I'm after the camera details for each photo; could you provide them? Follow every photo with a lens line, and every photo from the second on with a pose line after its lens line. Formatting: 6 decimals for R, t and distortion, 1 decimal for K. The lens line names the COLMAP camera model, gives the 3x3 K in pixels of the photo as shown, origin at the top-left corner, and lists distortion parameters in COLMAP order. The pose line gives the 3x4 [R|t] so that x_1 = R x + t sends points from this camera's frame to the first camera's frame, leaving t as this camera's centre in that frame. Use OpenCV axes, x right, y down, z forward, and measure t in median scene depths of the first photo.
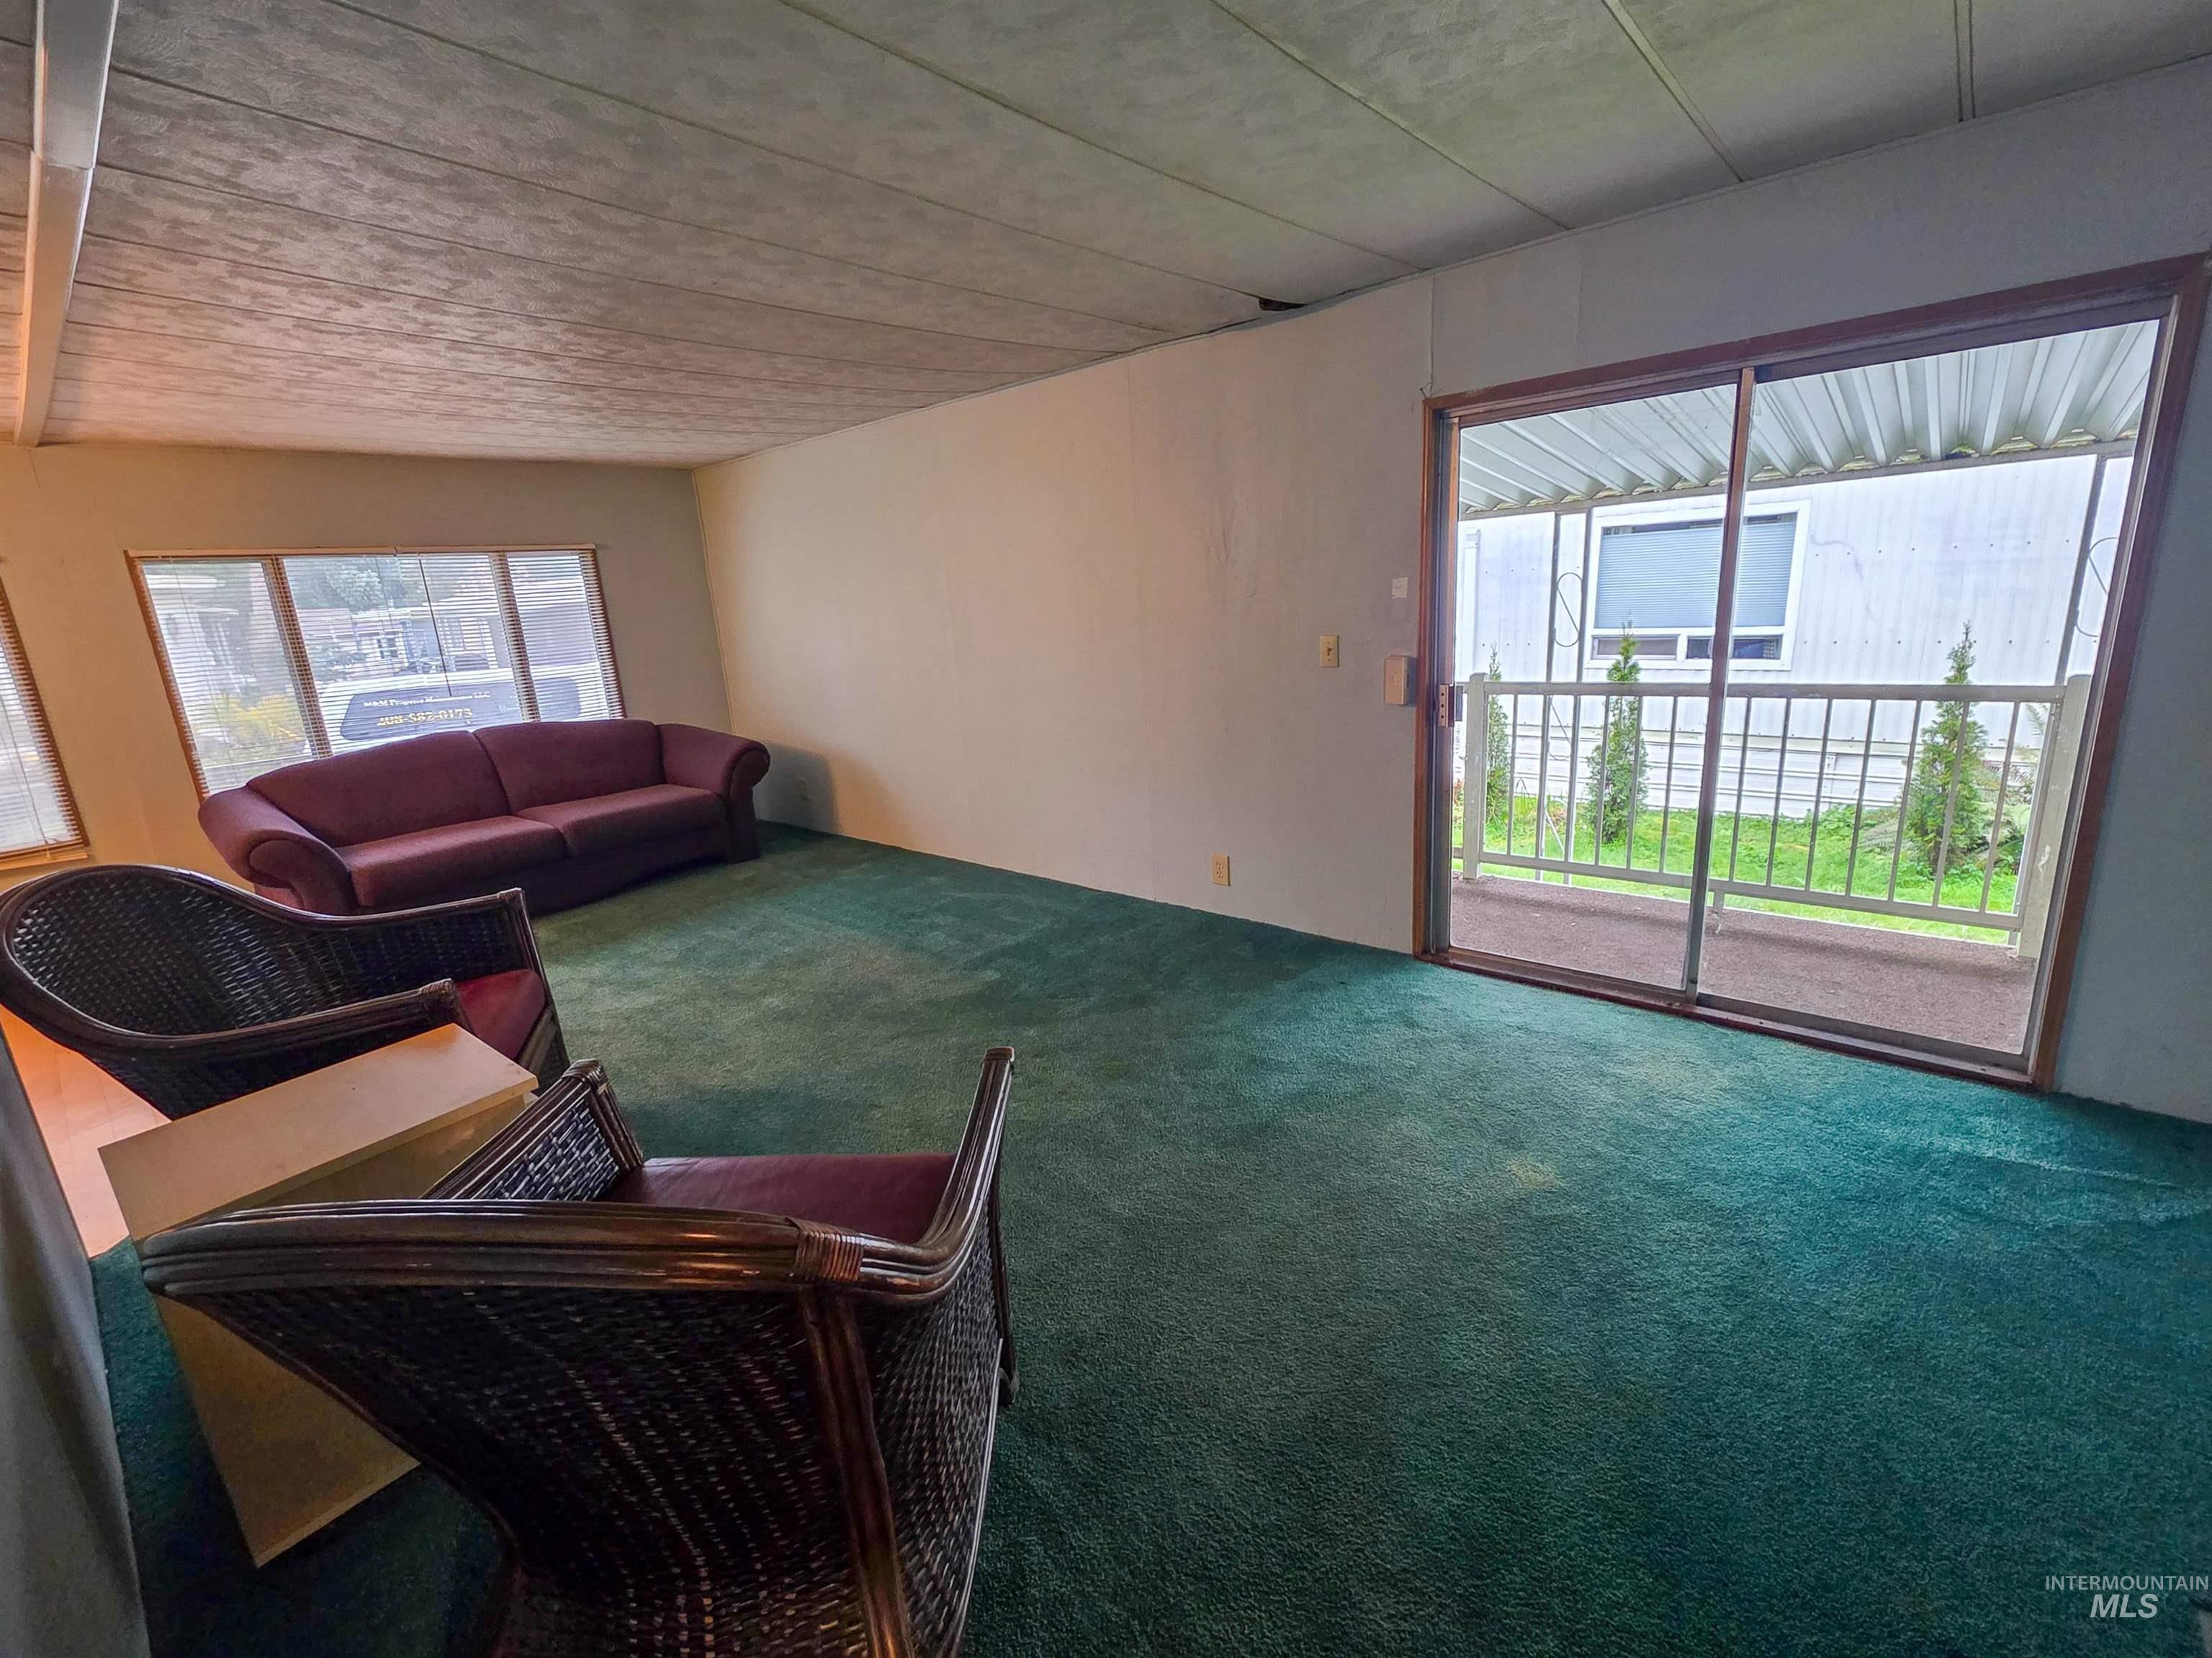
lens RADIAL K [[939.6, 0, 1106.0], [0, 939.6, 829.0], [0, 0, 1]] dist [0.010866, -0.000768]
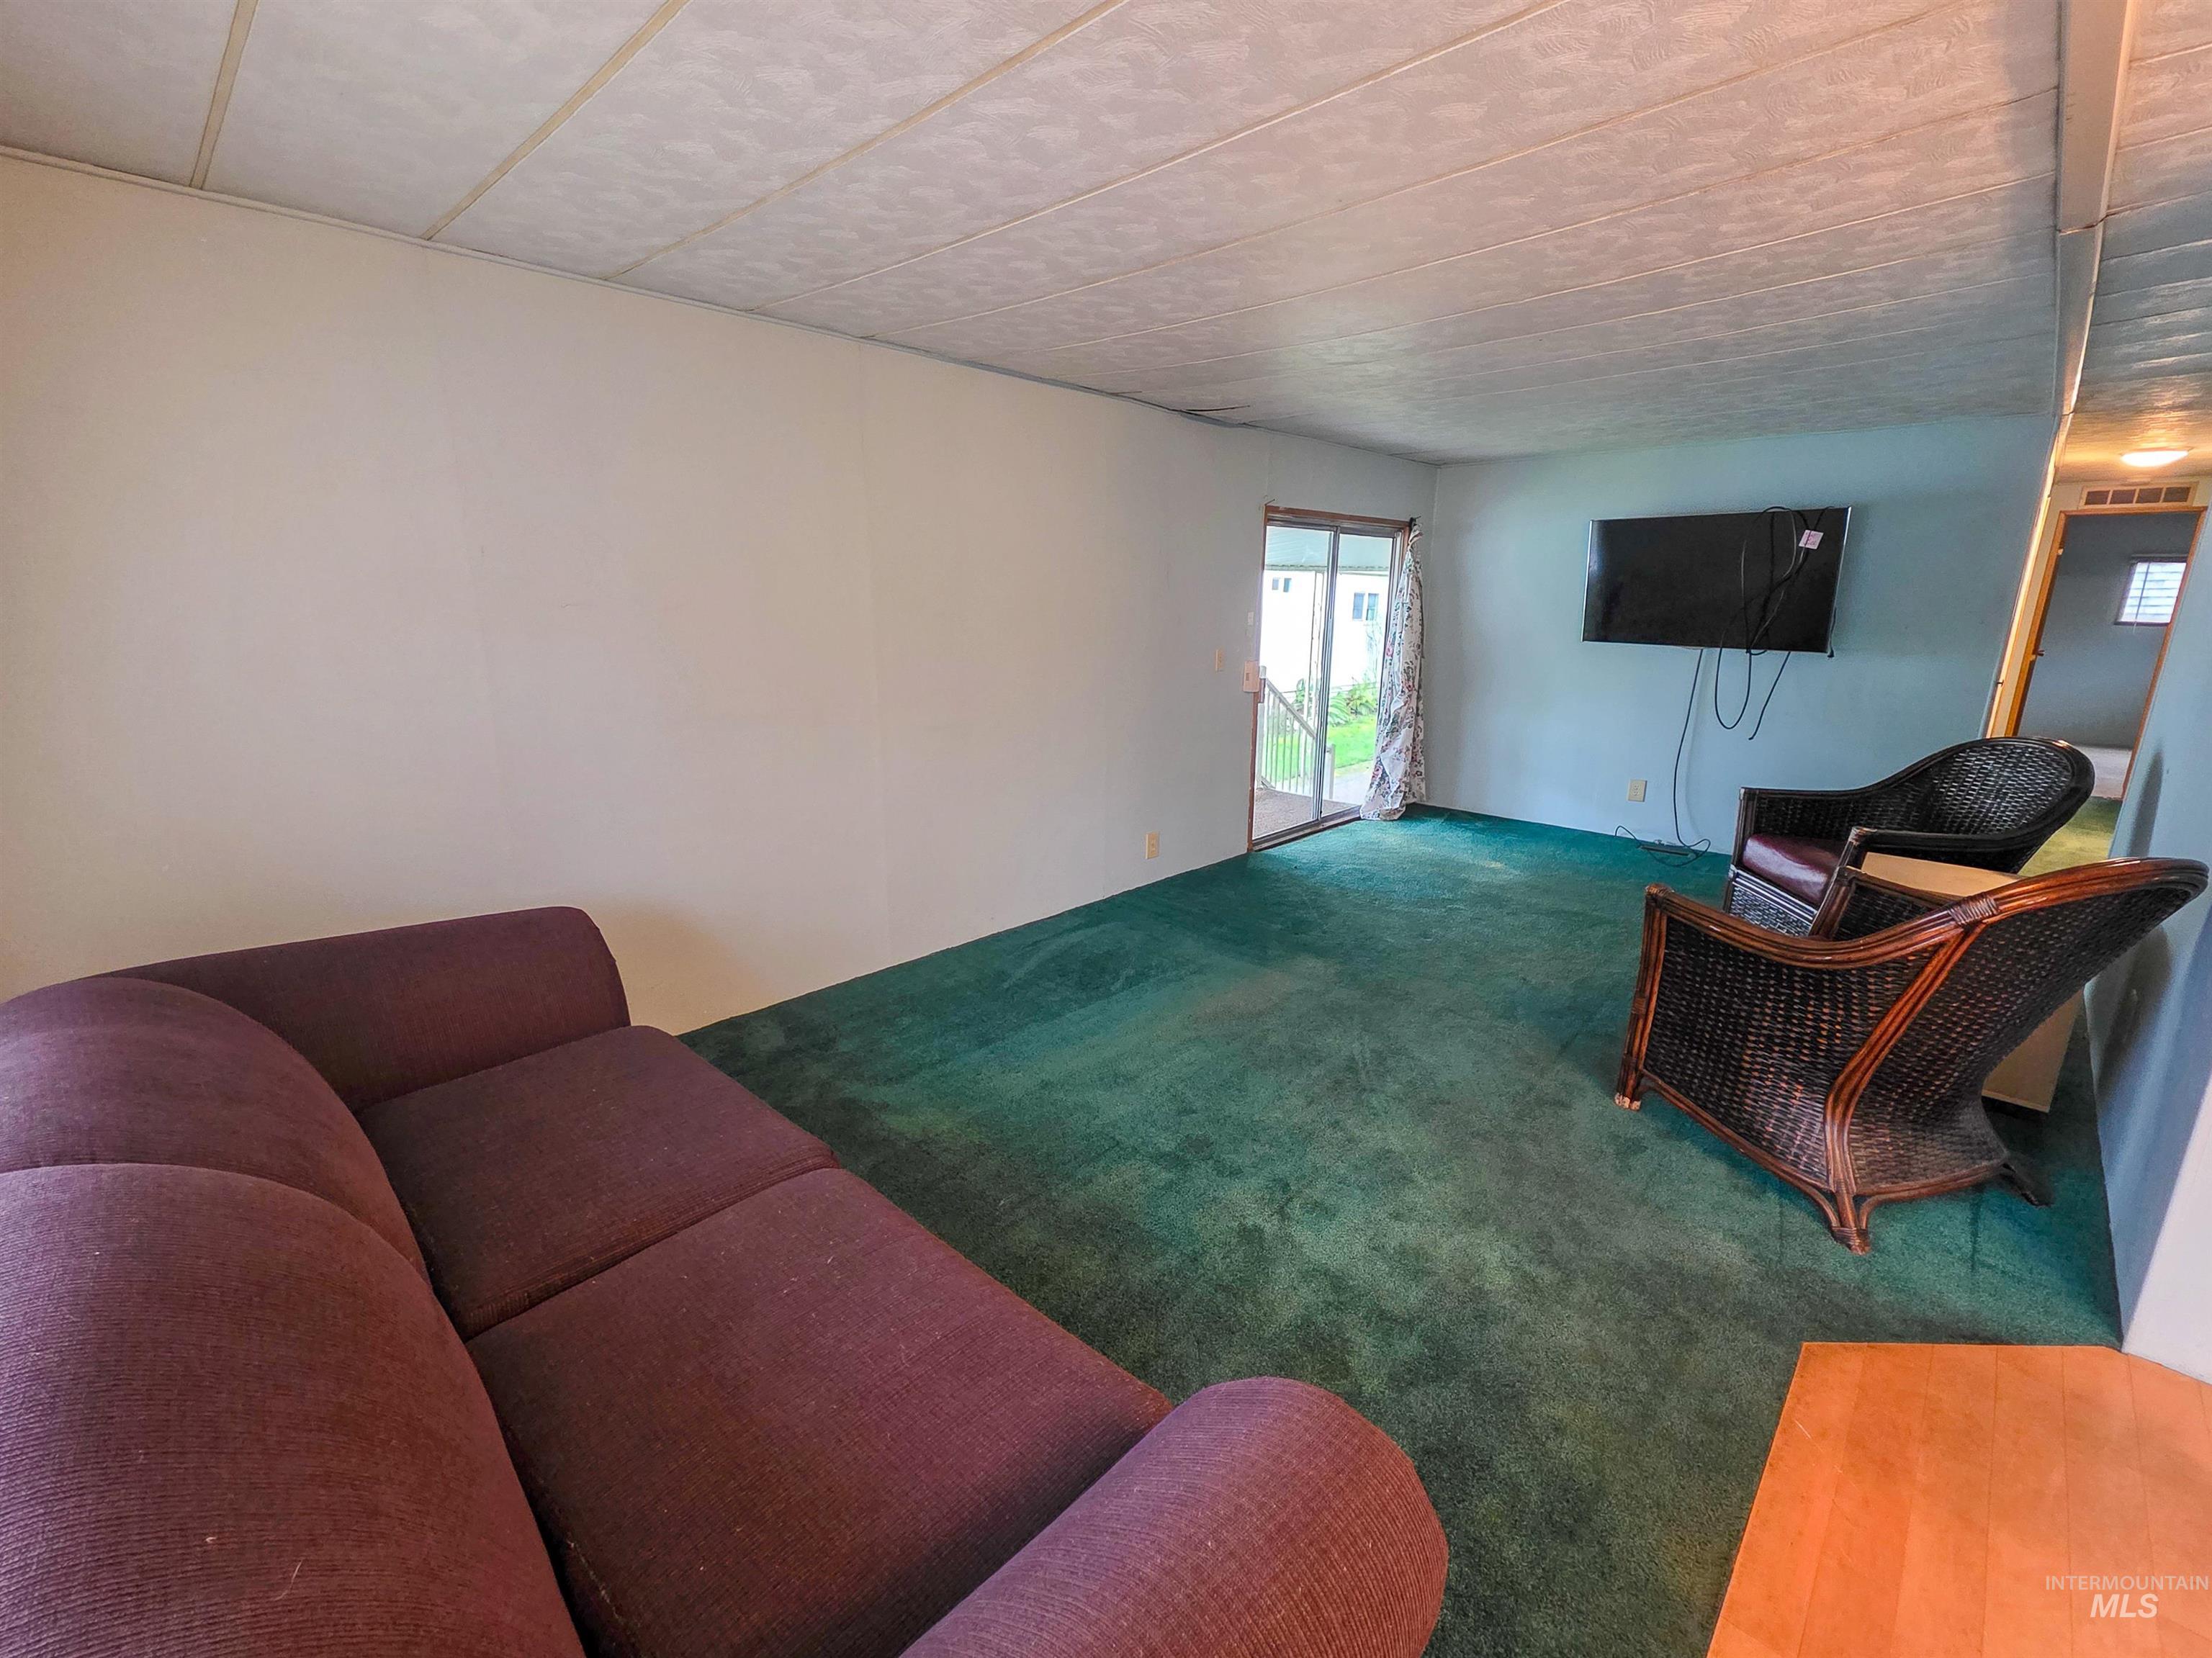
lens RADIAL K [[939.6, 0, 1106.0], [0, 939.6, 829.0], [0, 0, 1]] dist [0.010866, -0.000768]
pose [[0.051290, -0.185482, 0.981308, -1.417162], [0.230415, 0.958289, 0.169088, -0.258680], [-0.971740, 0.217435, 0.091889, 1.269281]]
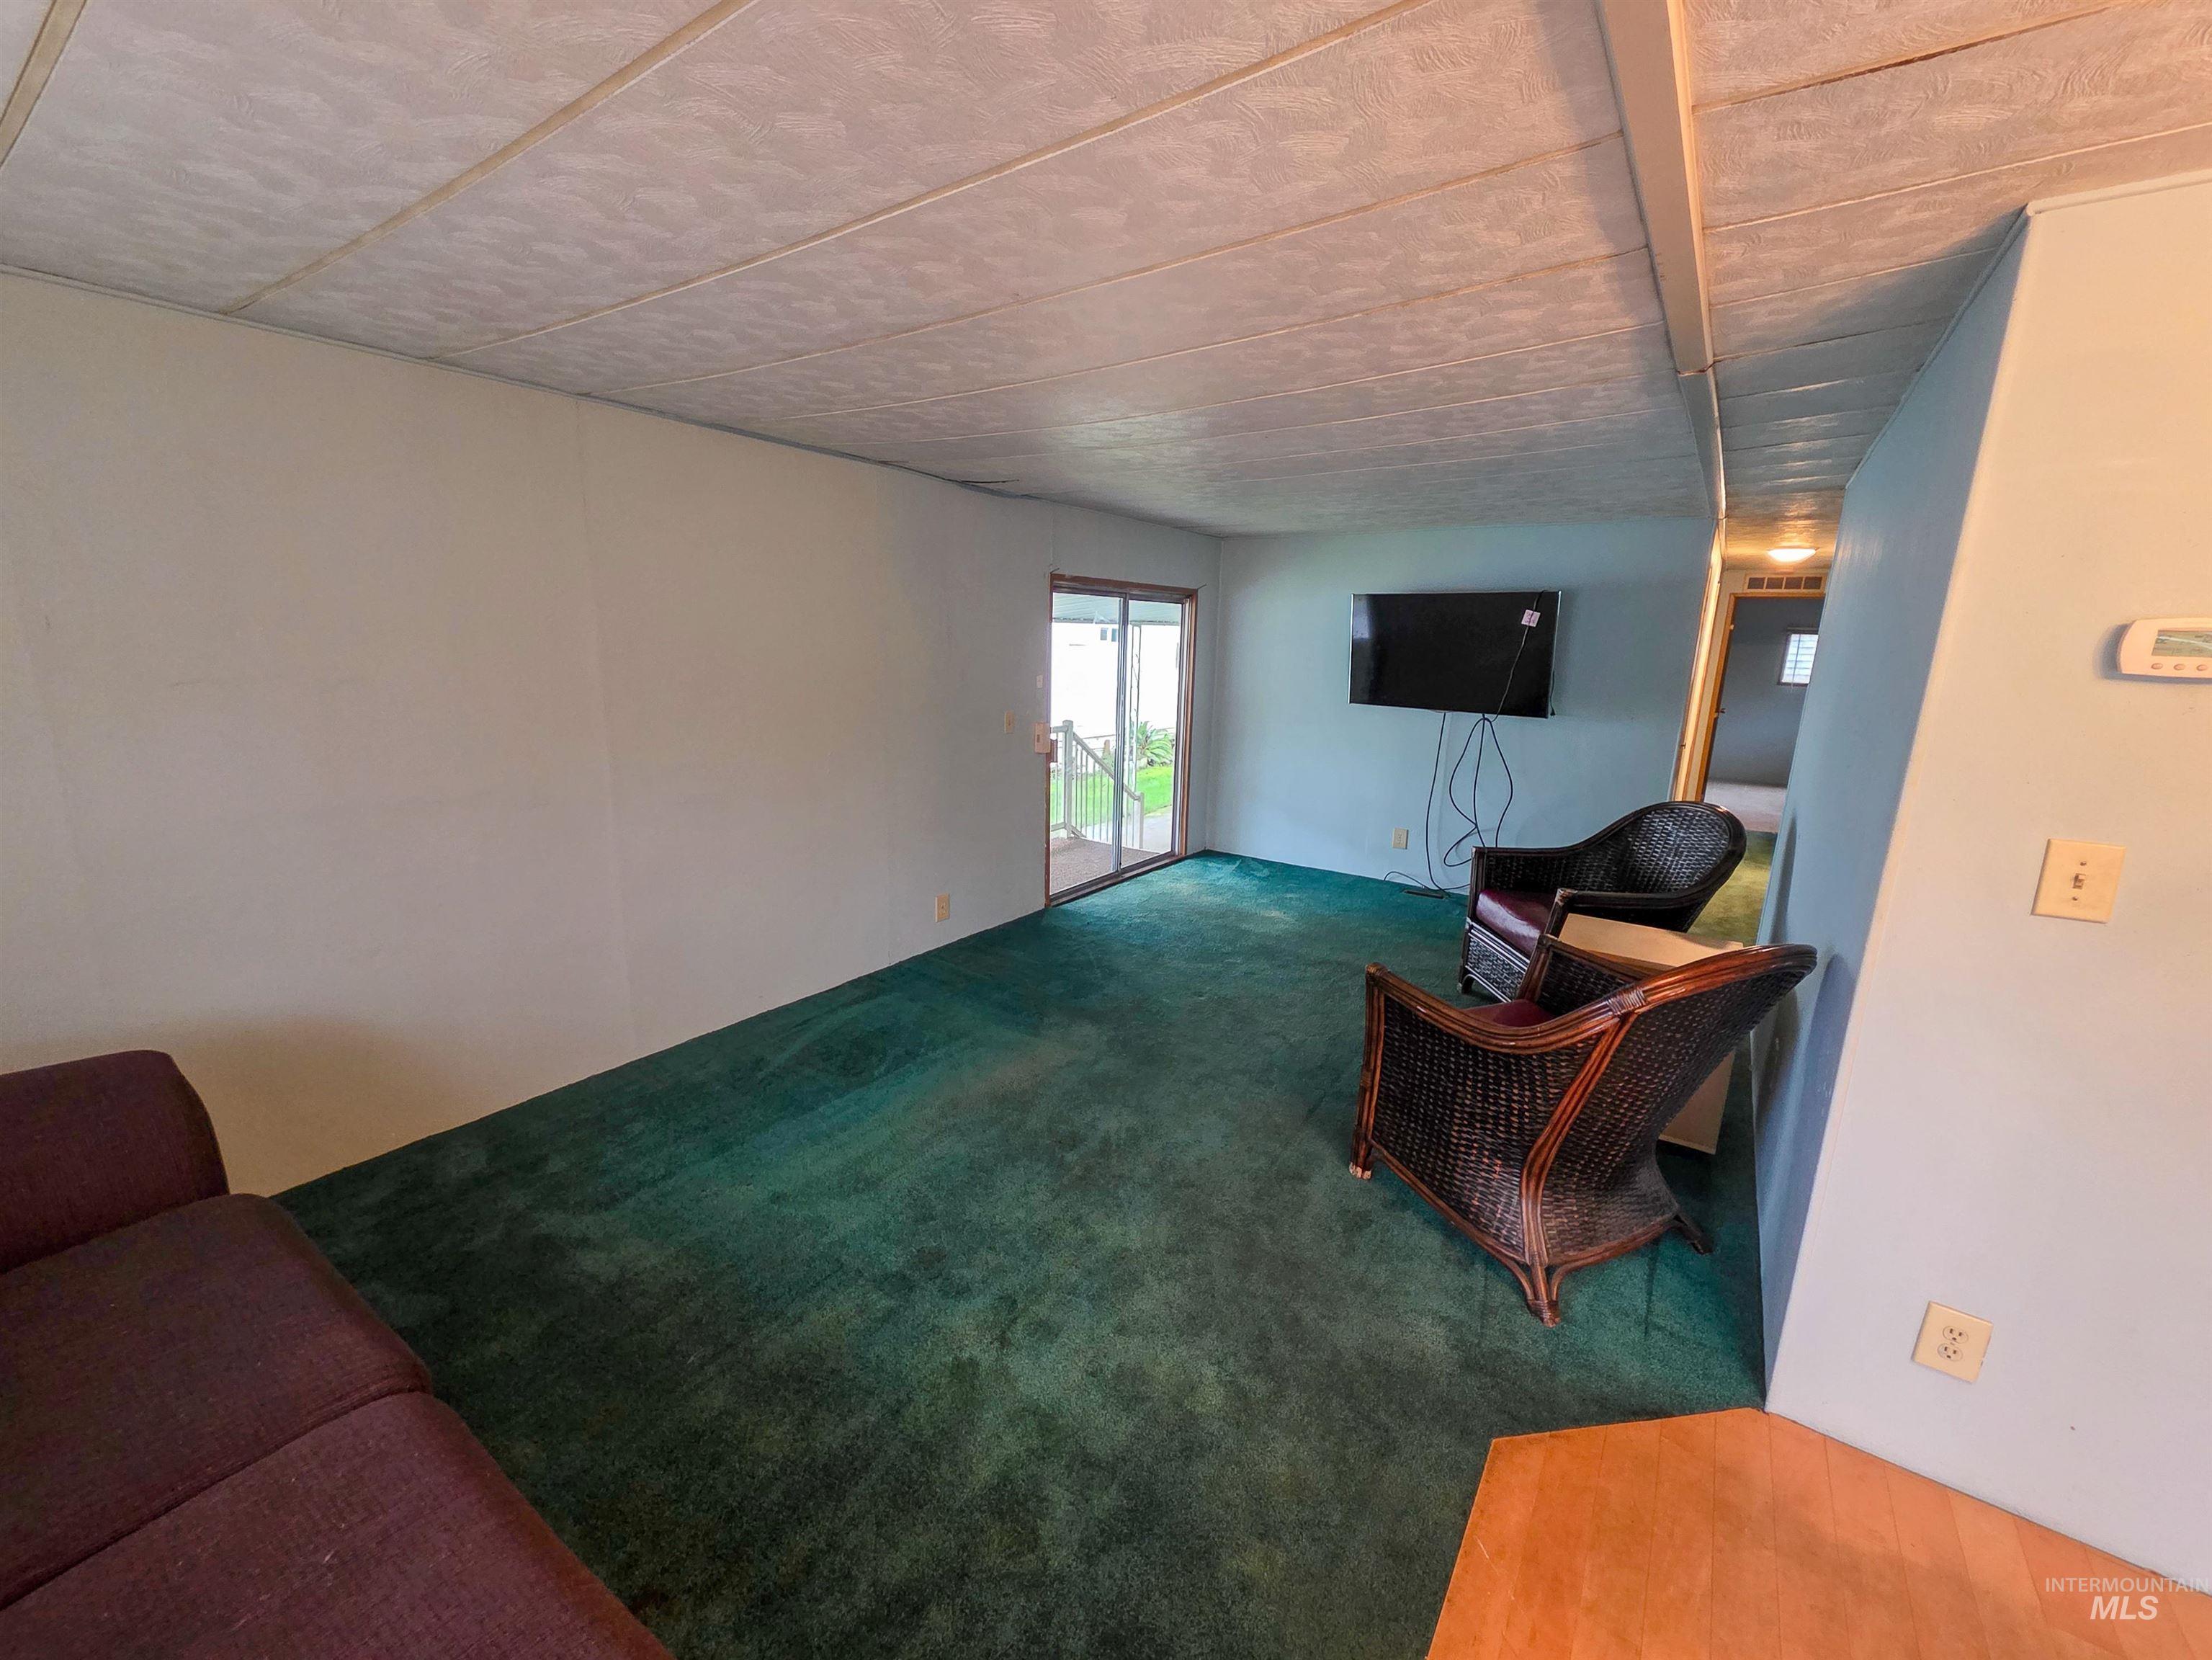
lens RADIAL K [[881.7, 0, 1106.0], [0, 881.7, 830.0], [0, 0, 1]] dist [0.009357, -0.000161]
pose [[-0.102810, -0.159026, 0.981907, -1.329192], [0.223036, 0.958317, 0.178558, -0.277052], [-0.969374, 0.237358, -0.063056, 1.137644]]
